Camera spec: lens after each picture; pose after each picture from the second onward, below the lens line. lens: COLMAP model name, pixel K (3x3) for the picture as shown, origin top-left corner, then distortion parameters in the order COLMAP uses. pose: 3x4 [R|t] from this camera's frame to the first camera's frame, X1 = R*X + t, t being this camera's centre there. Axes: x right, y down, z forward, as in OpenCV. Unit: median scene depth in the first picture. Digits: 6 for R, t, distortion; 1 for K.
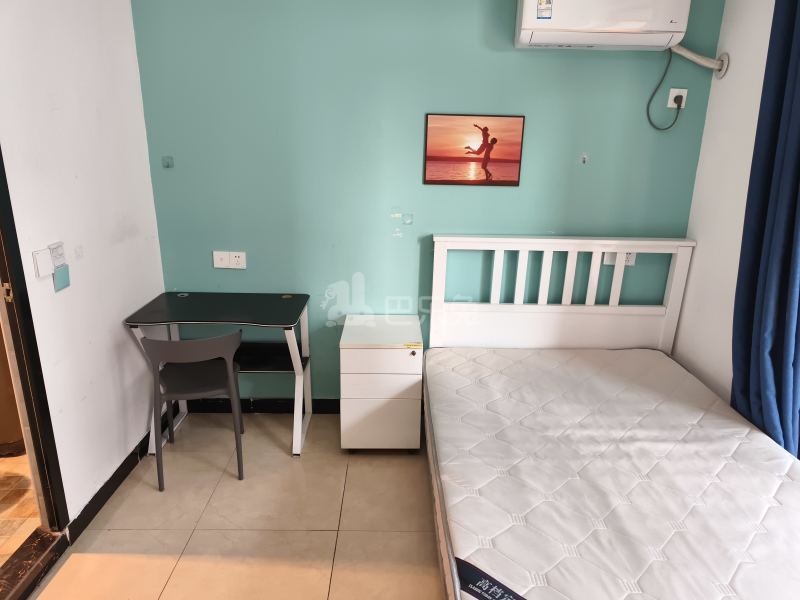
lens RADIAL K [[557.3, 0, 400.0], [0, 557.3, 300.0], [0, 0, 1]] dist [0.008672, -0.002249]
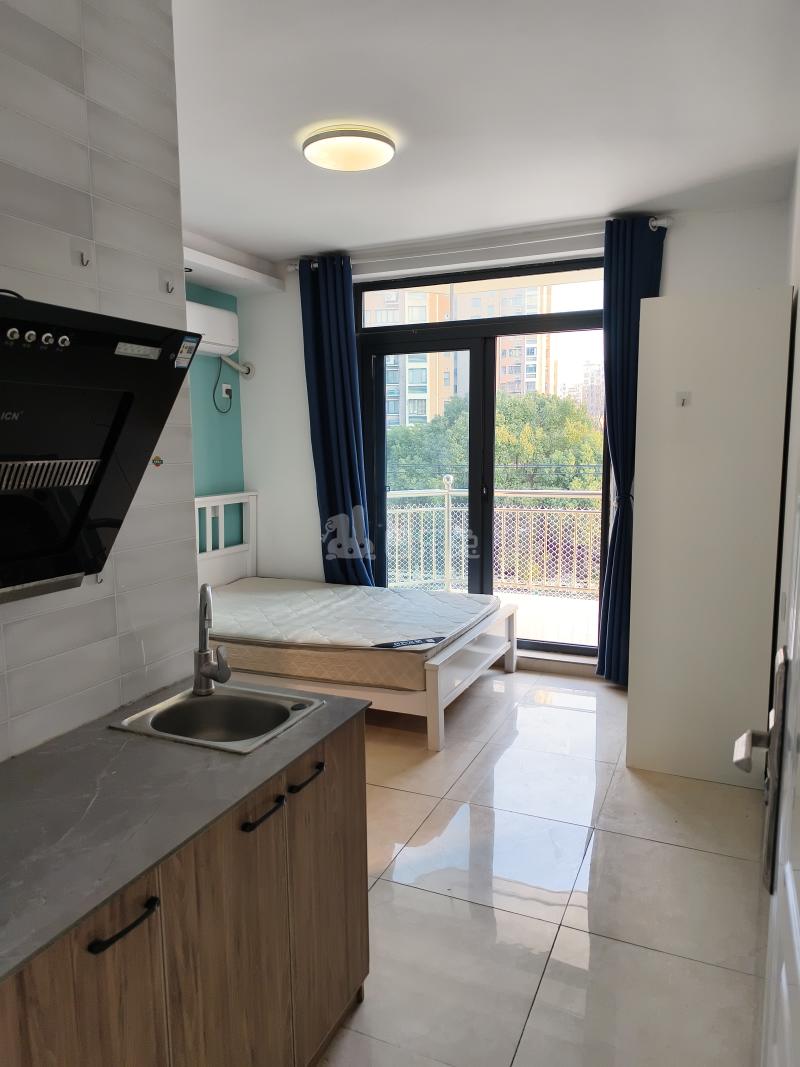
lens RADIAL K [[738.0, 0, 398.5], [0, 738.0, 526.8], [0, 0, 1]] dist [0.007639, -0.004319]
pose [[0.415167, -0.127980, 0.900698, -0.993653], [0.274074, 0.961653, 0.010309, 0.058133], [-0.867479, 0.242578, 0.434323, -0.075969]]
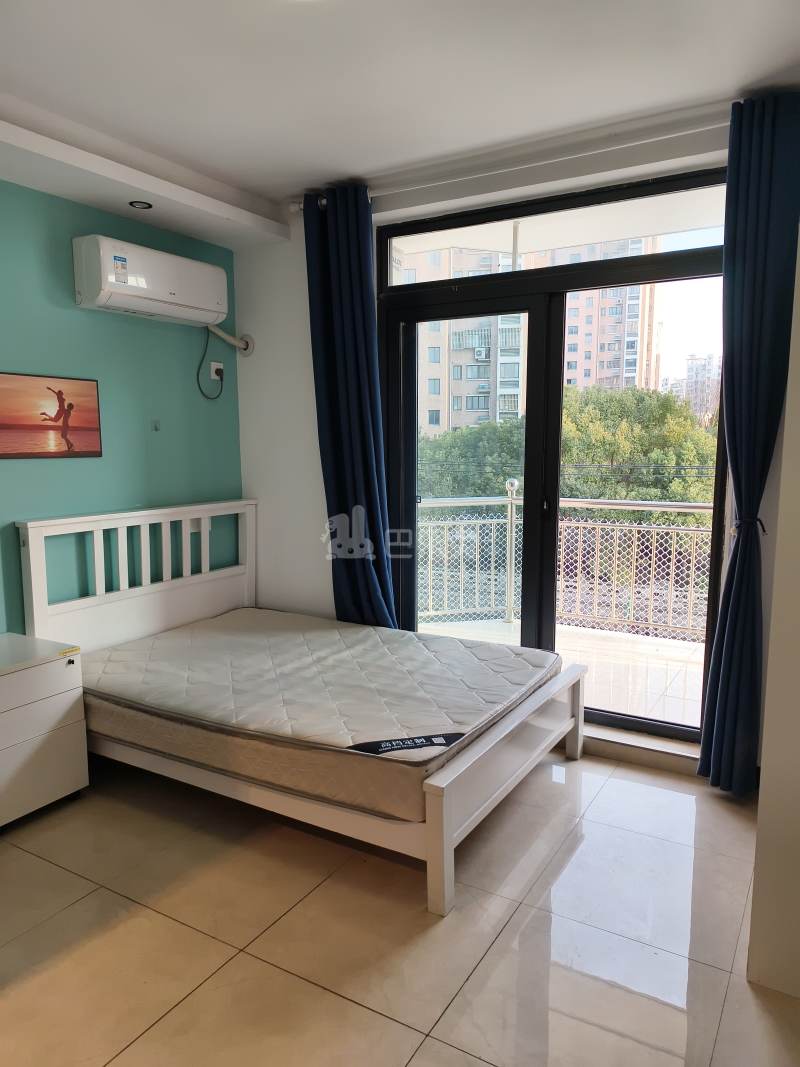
lens RADIAL K [[743.3, 0, 403.3], [0, 743.3, 537.1], [0, 0, 1]] dist [0.008672, -0.002249]
pose [[0.517570, -0.133259, 0.845200, -0.567219], [0.253721, 0.967273, -0.002864, 0.044657], [-0.817158, 0.215928, 0.534442, 0.005956]]
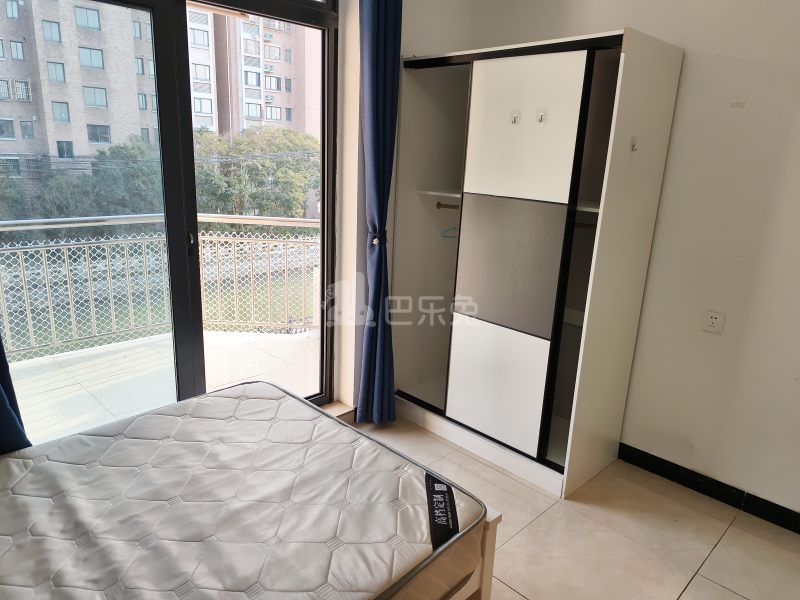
lens RADIAL K [[553.3, 0, 391.3], [0, 553.3, 338.1], [0, 0, 1]] dist [0.007639, -0.004319]
pose [[-0.695089, -0.267091, 0.667469, -0.205313], [0.161788, 0.846498, 0.507214, -0.187896], [-0.700483, 0.460547, -0.545179, 0.759356]]
